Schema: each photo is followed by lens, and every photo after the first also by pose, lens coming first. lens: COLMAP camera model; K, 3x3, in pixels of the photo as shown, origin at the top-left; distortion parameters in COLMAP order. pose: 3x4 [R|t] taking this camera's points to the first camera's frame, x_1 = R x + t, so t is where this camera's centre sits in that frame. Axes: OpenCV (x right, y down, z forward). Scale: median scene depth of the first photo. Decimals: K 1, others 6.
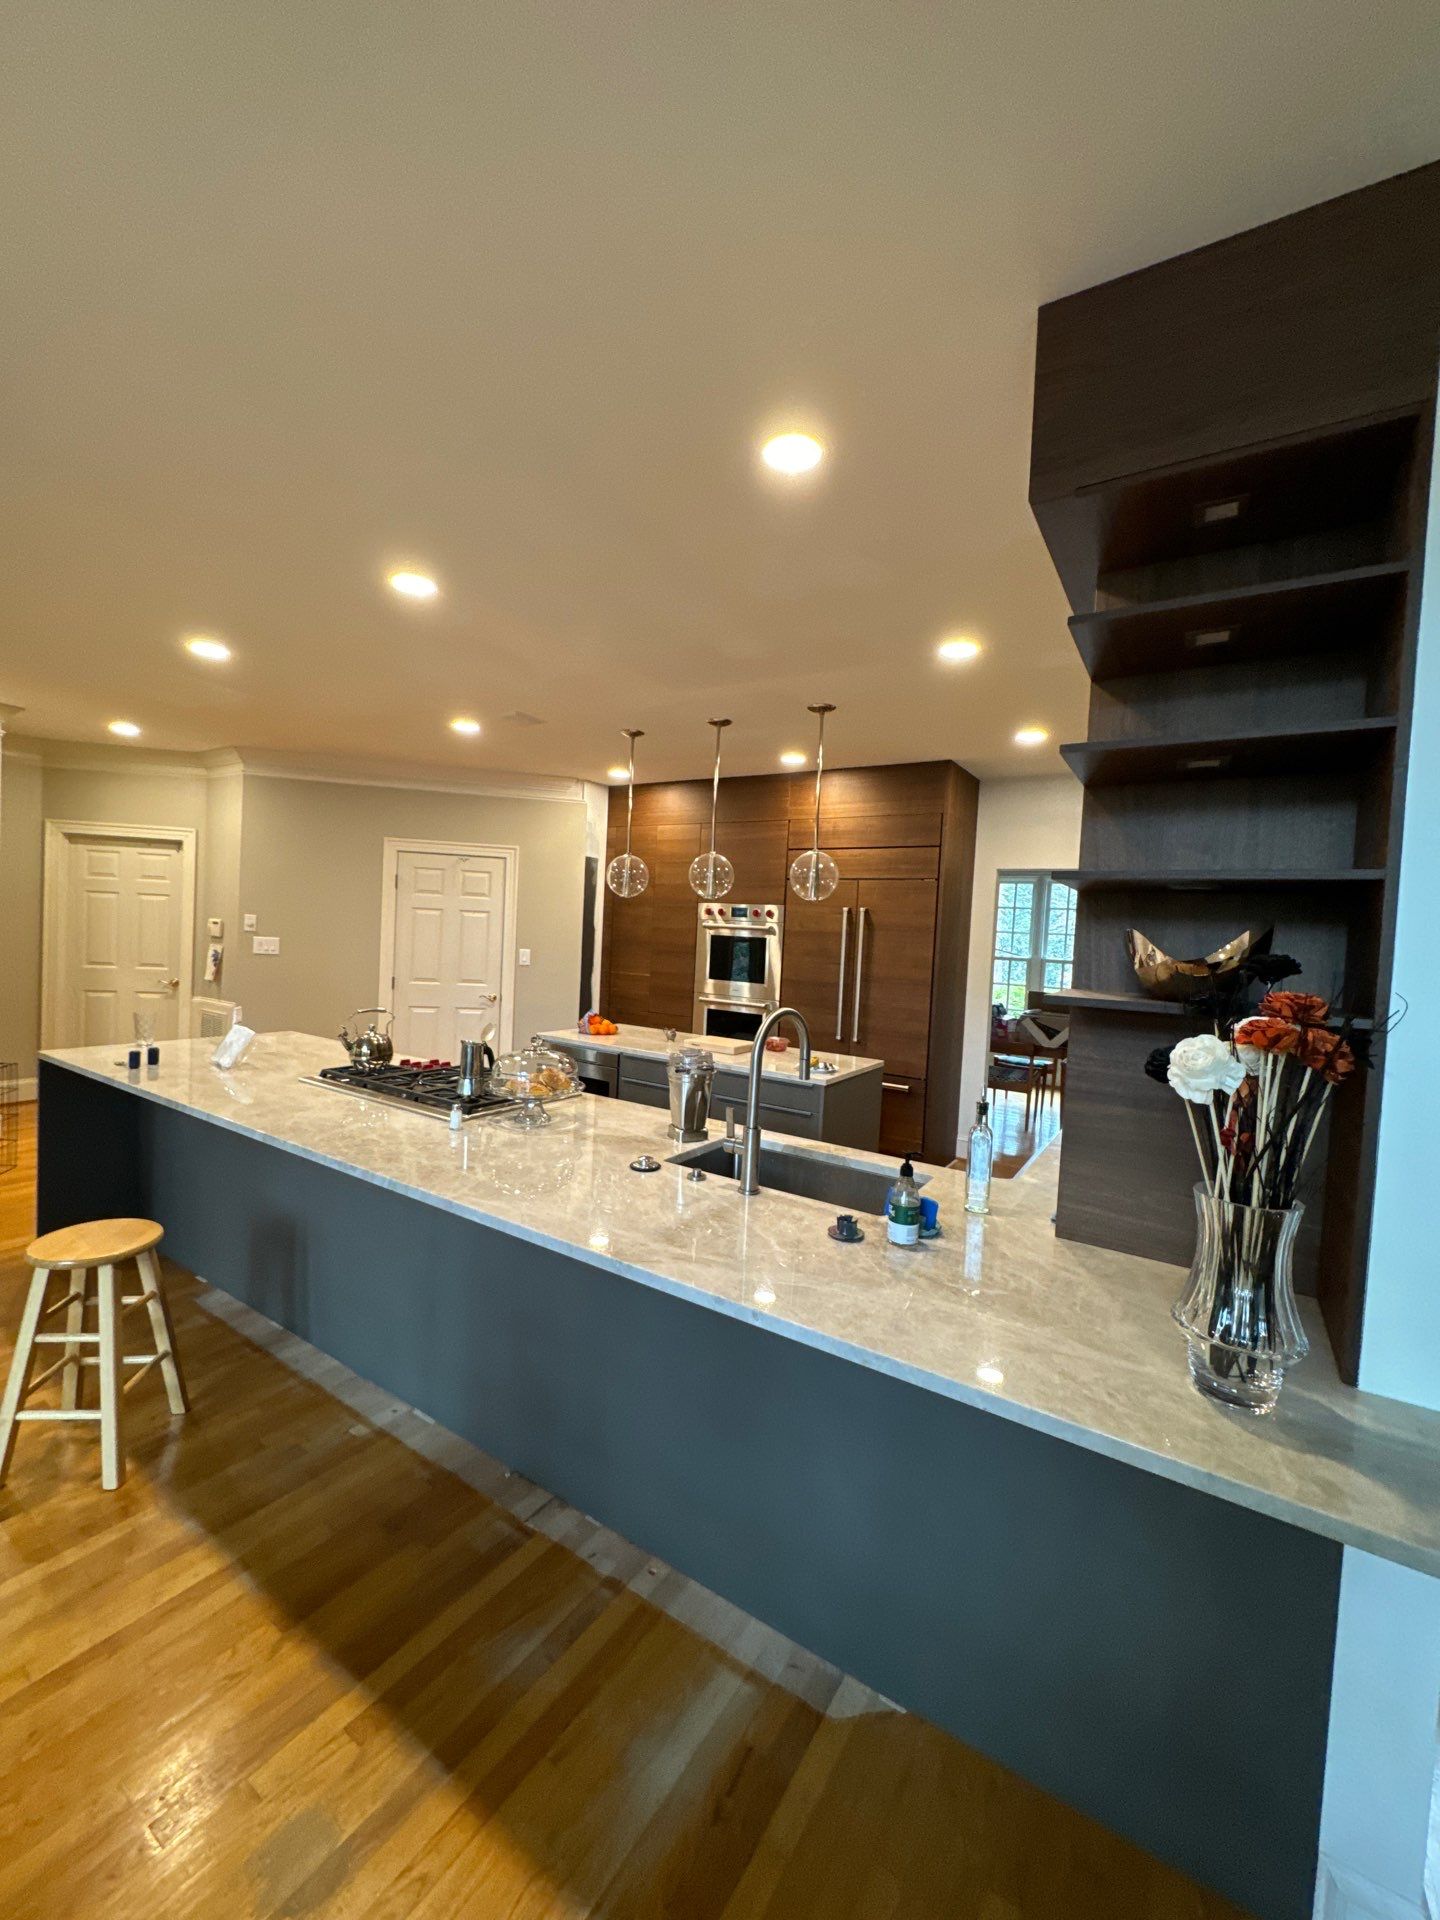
lens RADIAL K [[762.6, 0, 723.4], [0, 762.6, 959.5], [0, 0, 1]] dist [-0.003541, -0.000029]
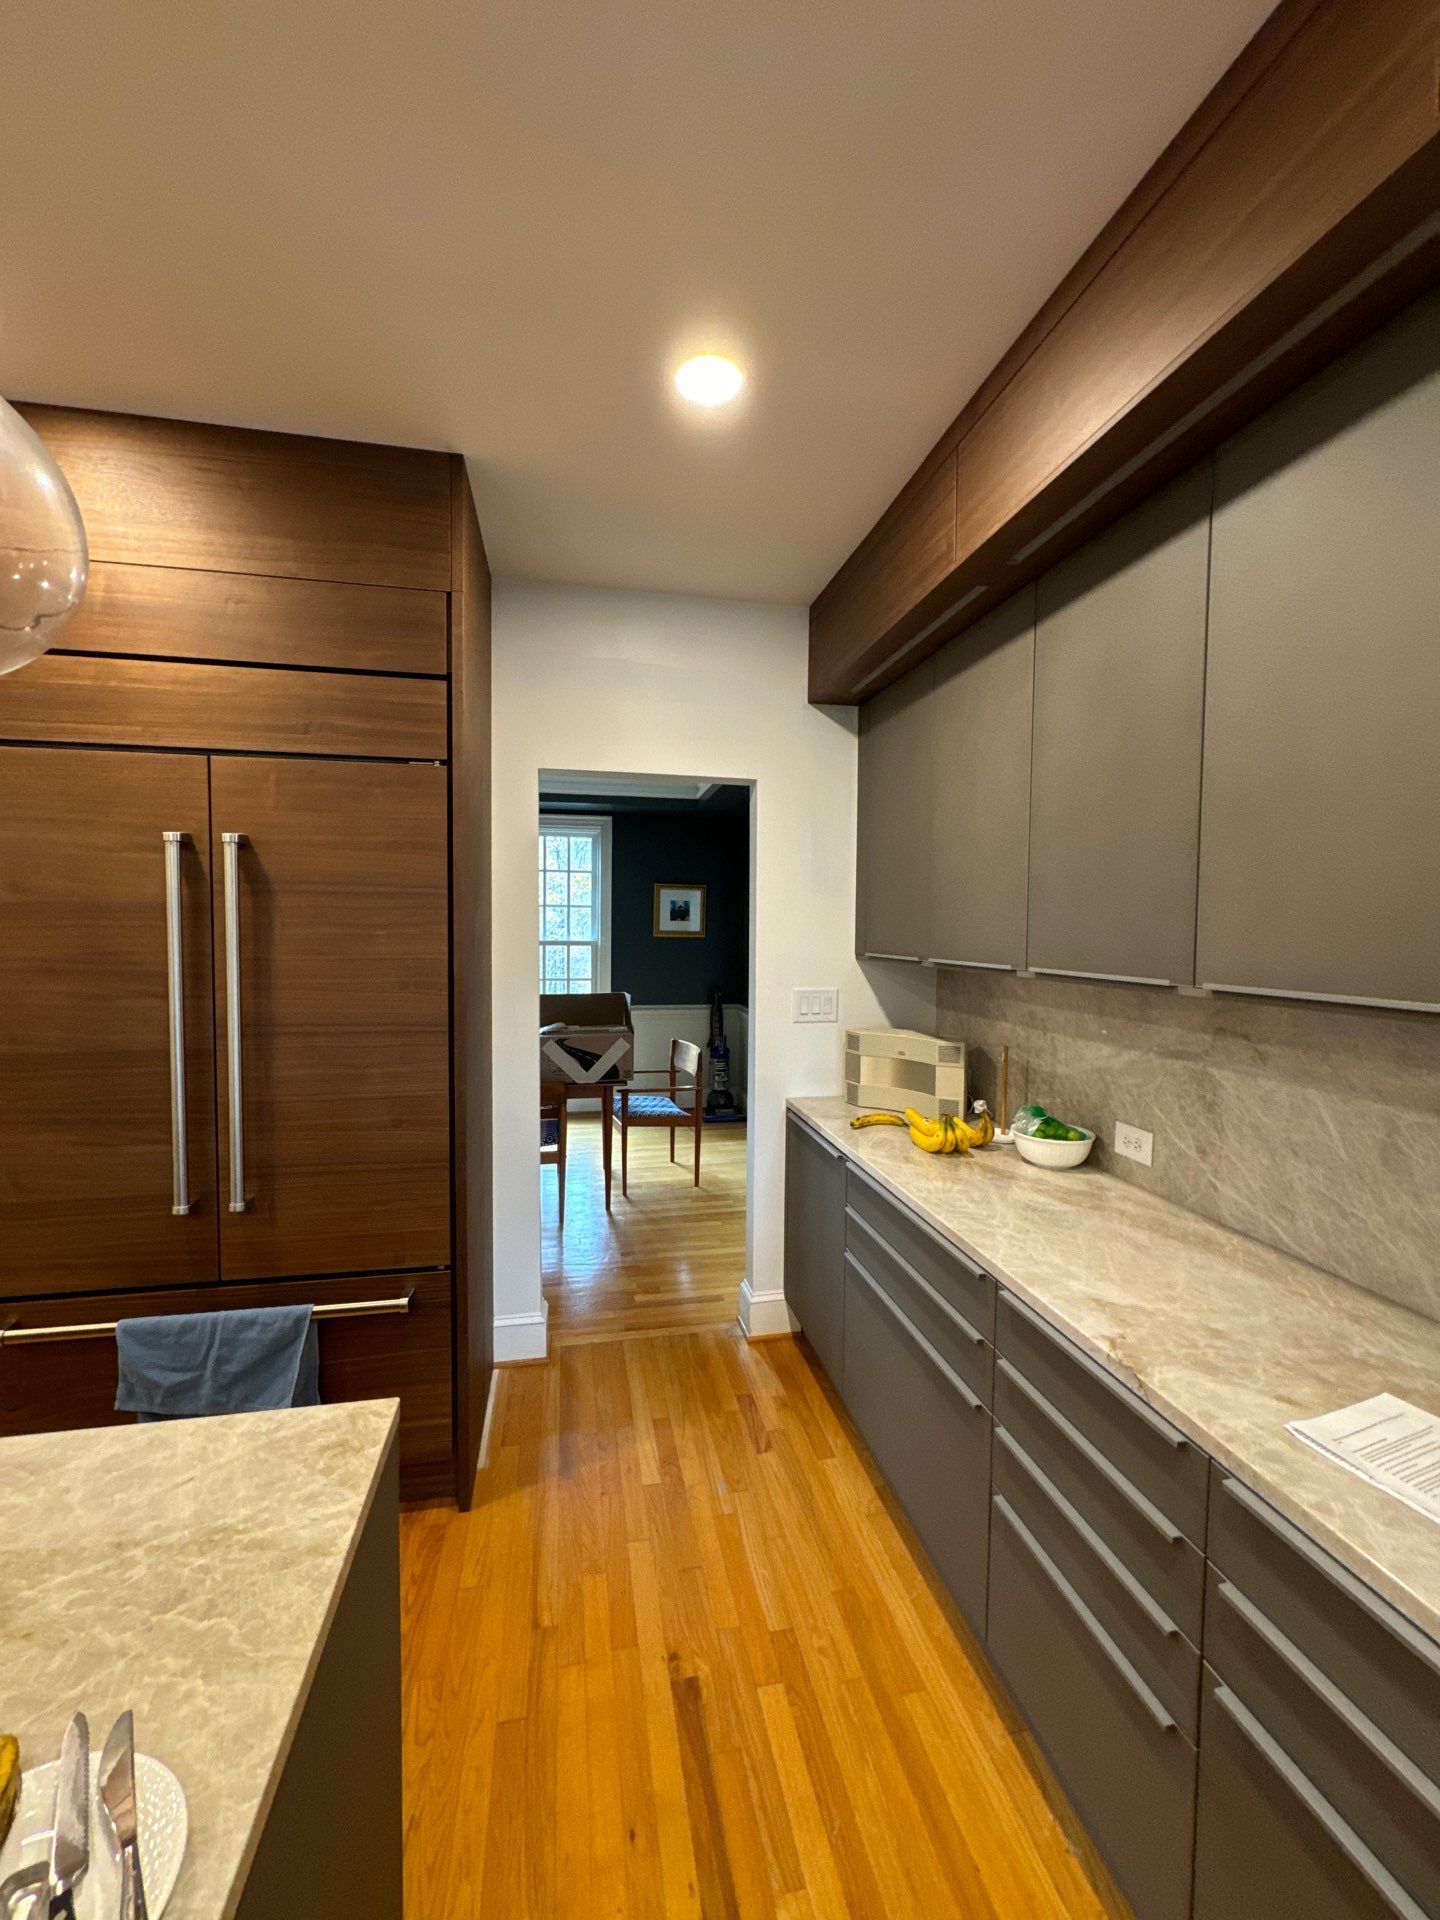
lens RADIAL K [[762.6, 0, 723.4], [0, 762.6, 959.5], [0, 0, 1]] dist [-0.003541, -0.000029]
pose [[0.716370, -0.071935, 0.694003, 0.298999], [0.053613, 0.997405, 0.048042, -0.042717], [-0.695658, 0.002792, 0.718368, 1.806065]]
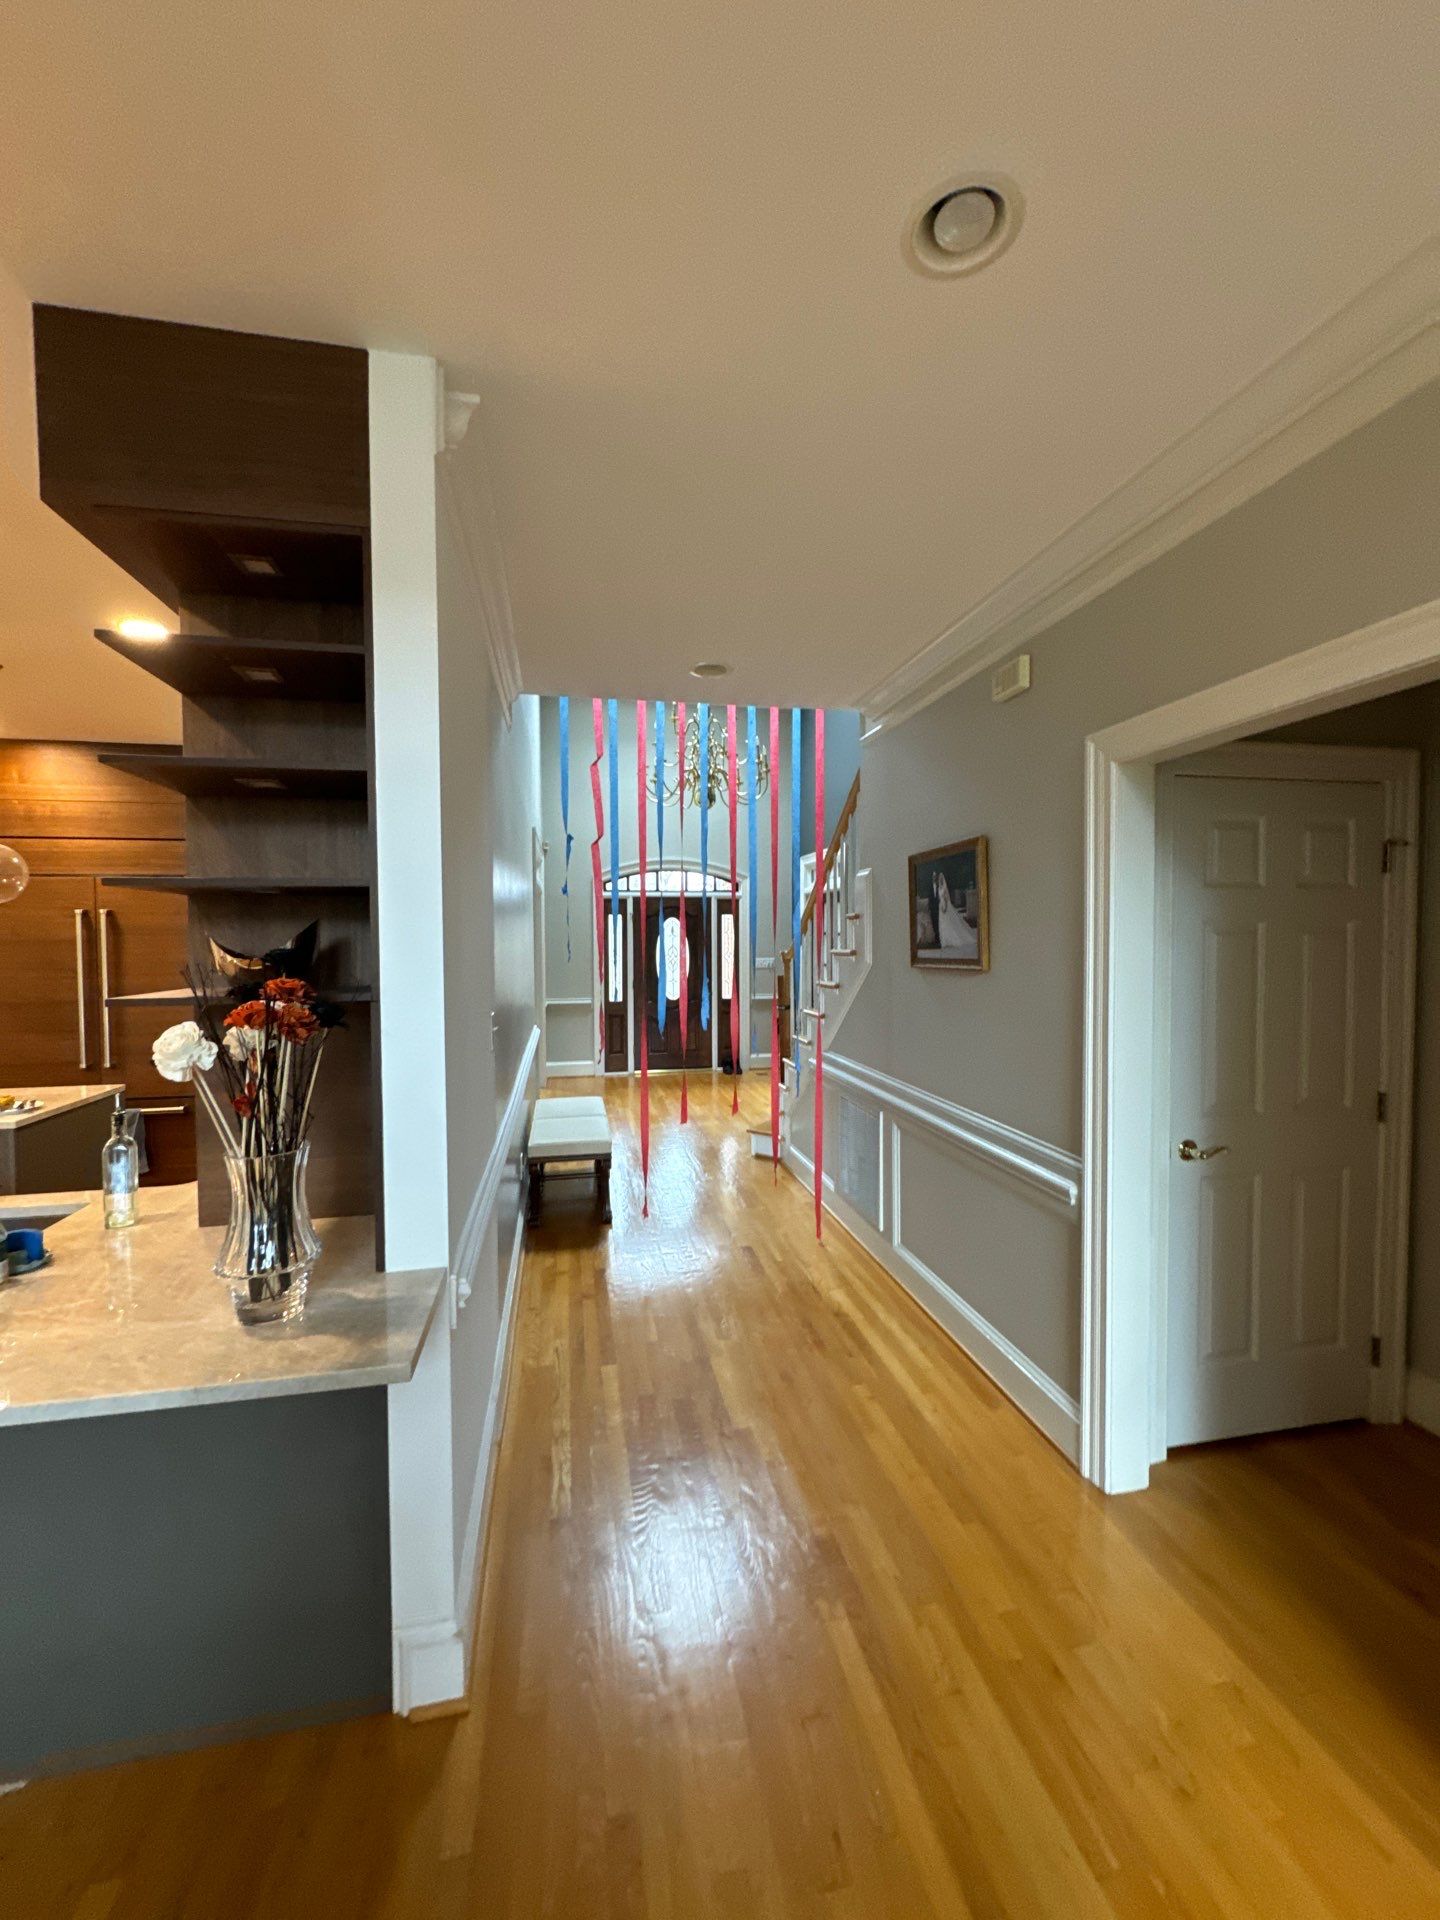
lens RADIAL K [[762.6, 0, 723.4], [0, 762.6, 959.5], [0, 0, 1]] dist [-0.003541, -0.000029]
pose [[0.717450, -0.072599, 0.692816, 0.266813], [0.066113, 0.997162, 0.036027, 0.009748], [-0.693465, 0.019956, 0.720213, -0.262092]]
